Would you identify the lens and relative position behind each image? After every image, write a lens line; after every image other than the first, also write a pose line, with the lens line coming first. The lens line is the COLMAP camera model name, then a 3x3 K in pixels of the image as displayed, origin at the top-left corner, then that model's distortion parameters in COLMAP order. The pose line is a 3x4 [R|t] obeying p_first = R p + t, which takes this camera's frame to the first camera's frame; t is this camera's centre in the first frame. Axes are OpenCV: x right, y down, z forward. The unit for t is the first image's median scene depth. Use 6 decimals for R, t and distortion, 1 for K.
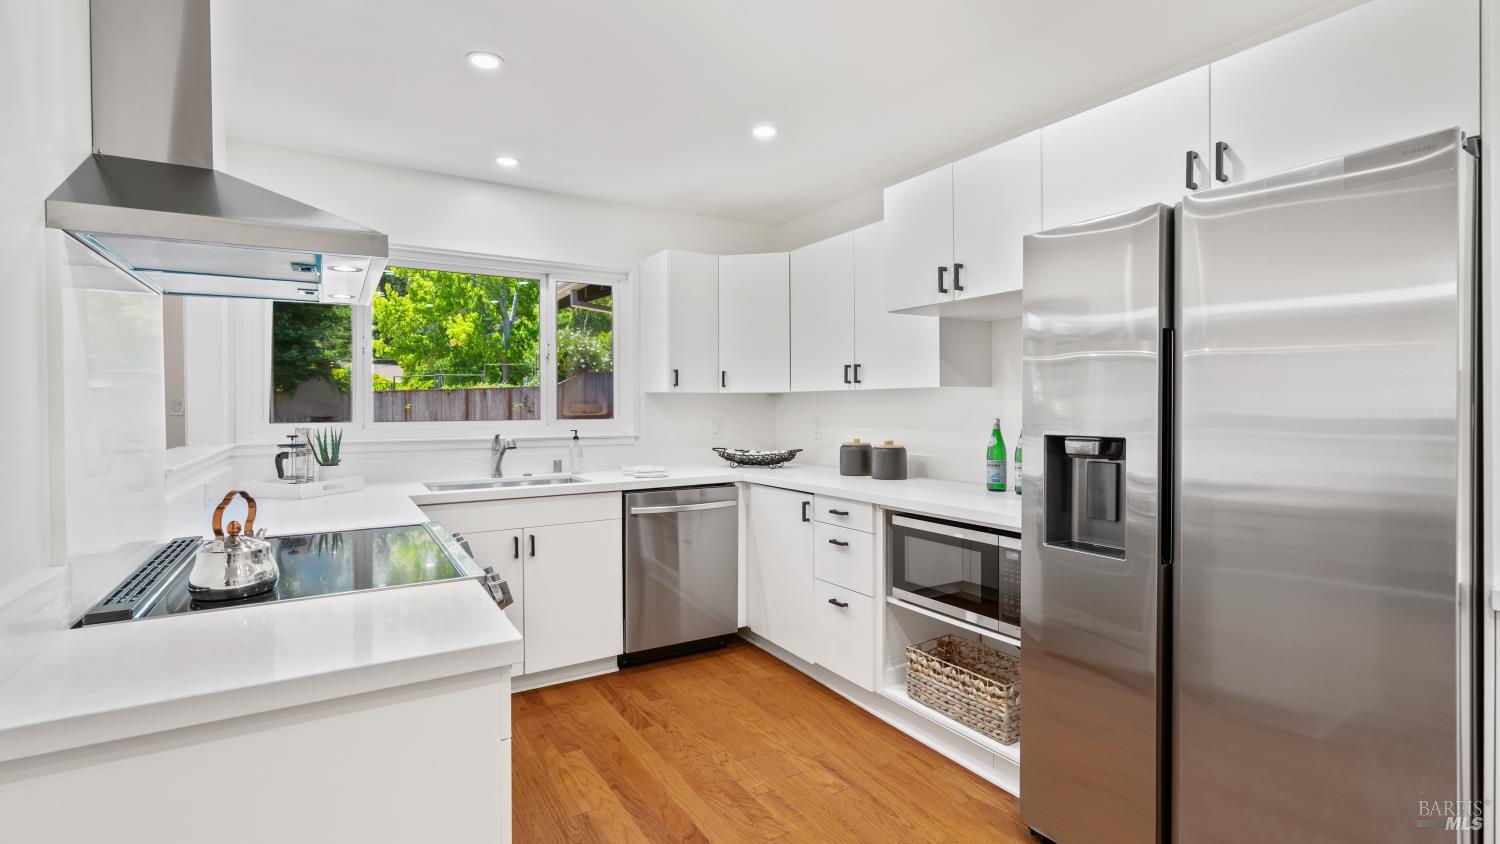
lens RADIAL K [[697.4, 0, 748.6], [0, 697.4, 420.2], [0, 0, 1]] dist [-0.007560, 0.002525]
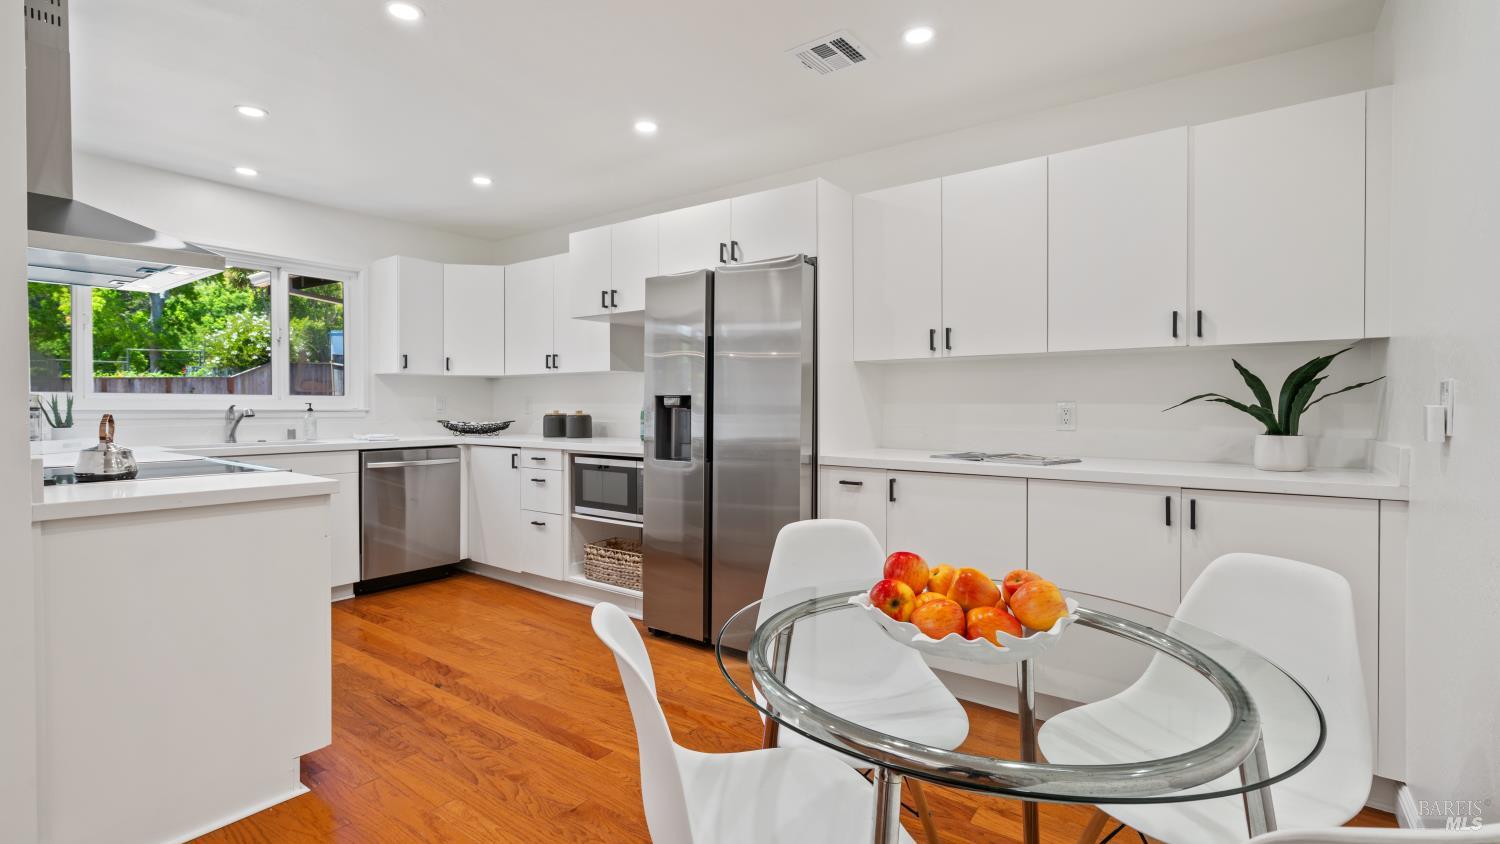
lens RADIAL K [[697.4, 0, 761.7], [0, 697.4, 417.6], [0, 0, 1]] dist [-0.007560, 0.002525]
pose [[0.923626, 0.000057, 0.383295, 0.006655], [0.001762, 0.999989, -0.004395, 0.054759], [-0.383291, 0.004734, 0.923615, -0.451494]]
